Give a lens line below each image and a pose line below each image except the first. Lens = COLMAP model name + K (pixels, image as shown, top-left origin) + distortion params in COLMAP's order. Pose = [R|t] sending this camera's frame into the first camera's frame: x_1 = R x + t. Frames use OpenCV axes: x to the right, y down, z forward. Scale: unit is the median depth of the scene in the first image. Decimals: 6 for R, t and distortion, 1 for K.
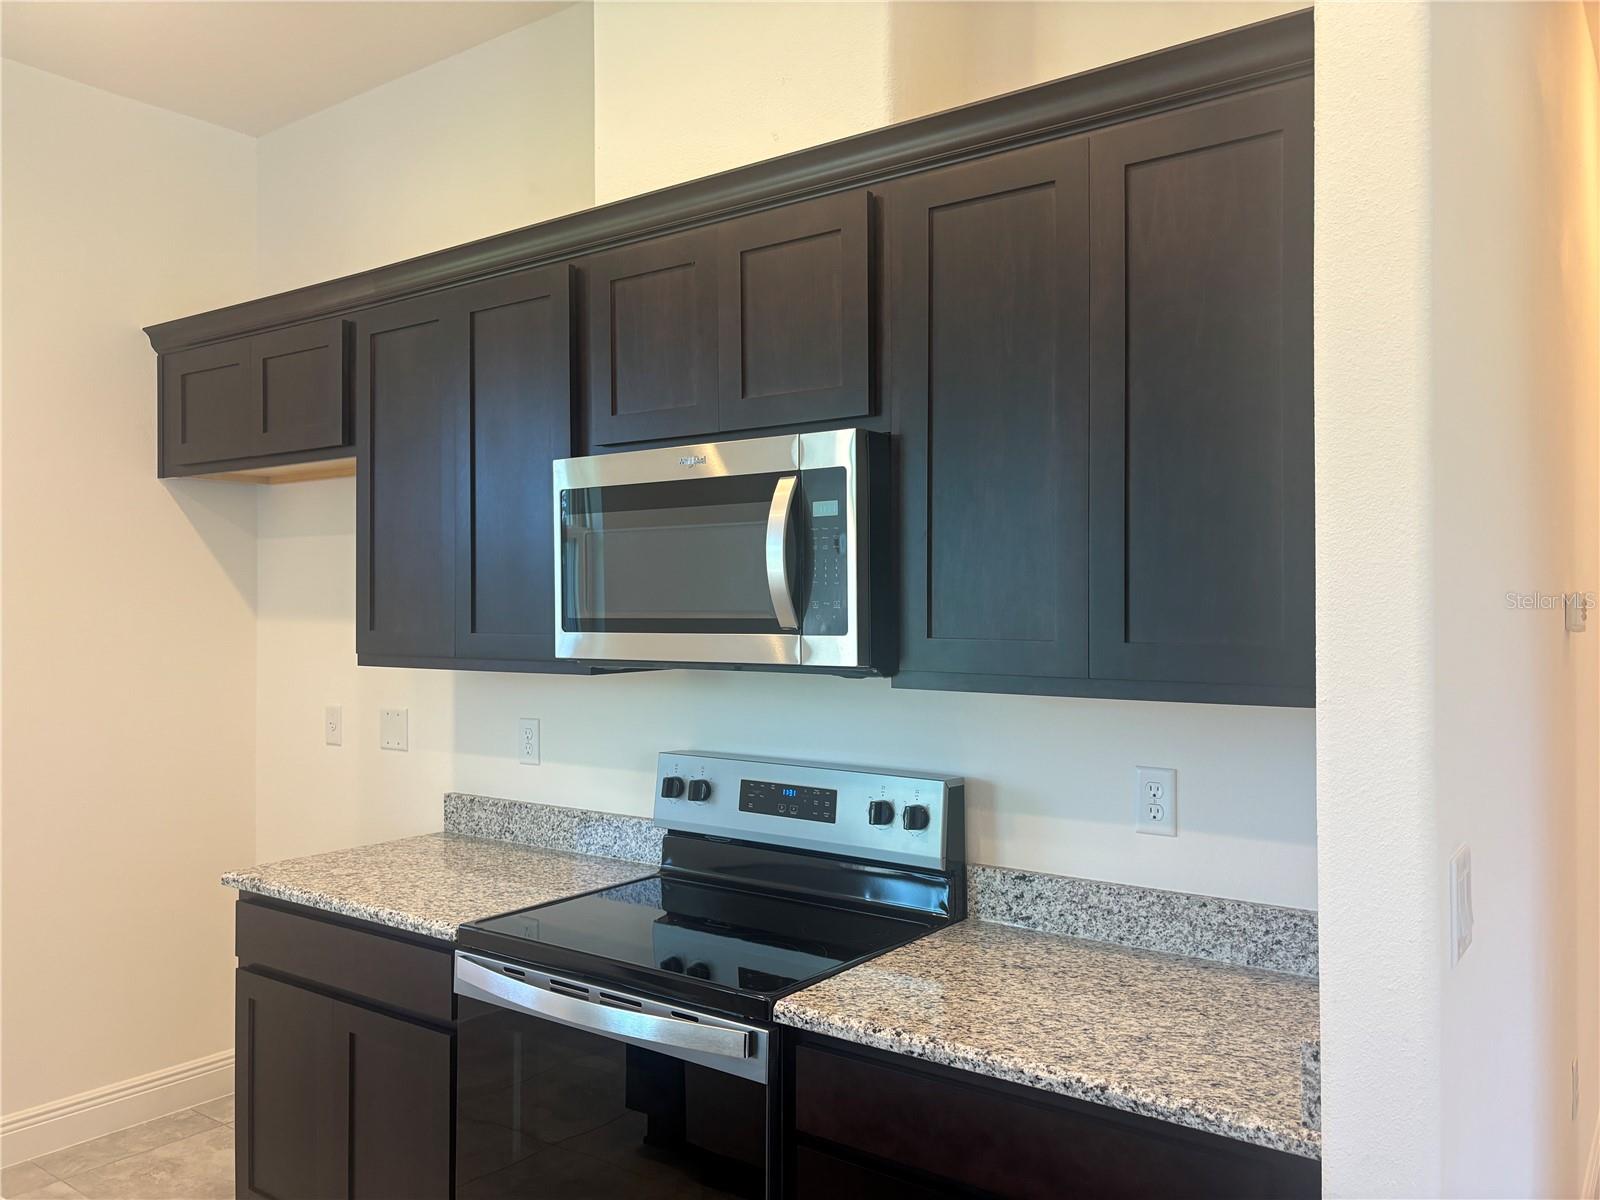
lens RADIAL K [[1214.5, 0, 798.7], [0, 1214.5, 606.8], [0, 0, 1]] dist [0.051616, -0.064093]
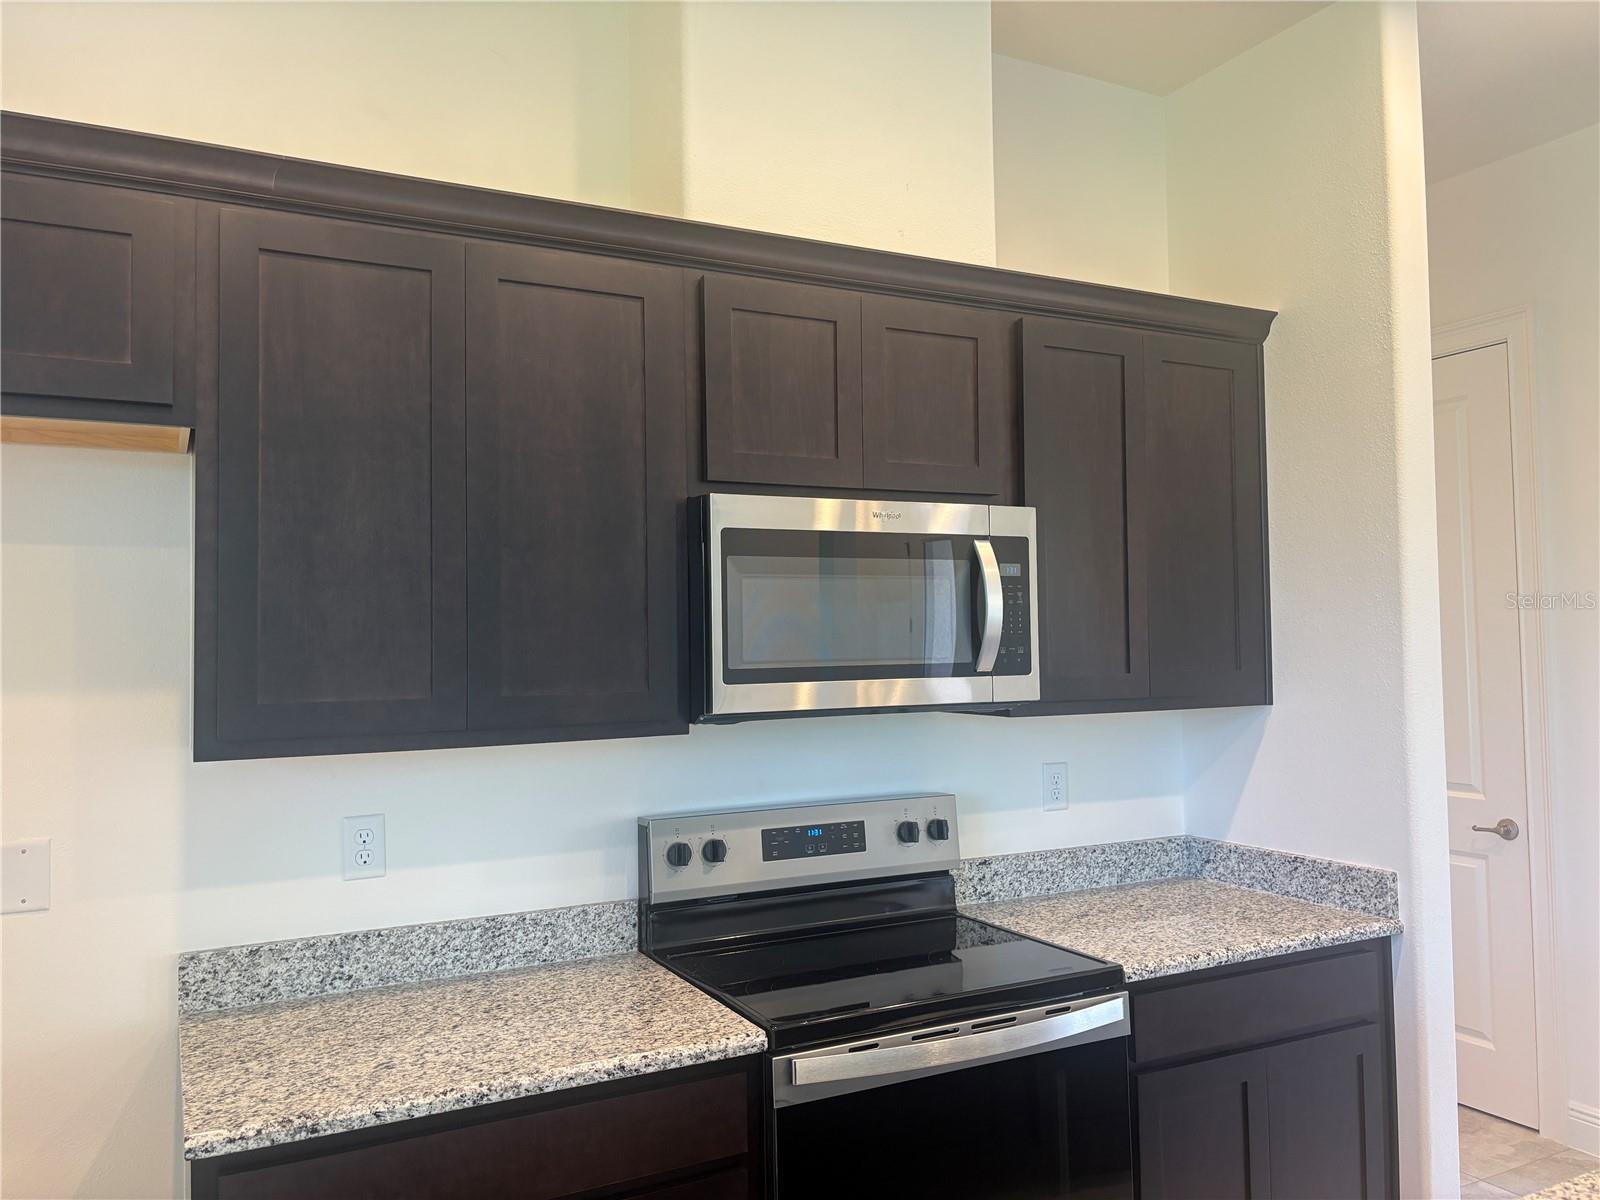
lens RADIAL K [[1213.7, 0, 806.3], [0, 1213.7, 612.0], [0, 0, 1]] dist [0.055351, -0.069306]
pose [[0.439526, 0.021626, 0.897969, -1.028918], [0.015897, 0.999366, -0.031848, -0.003565], [-0.898089, 0.028273, 0.438904, 0.584600]]
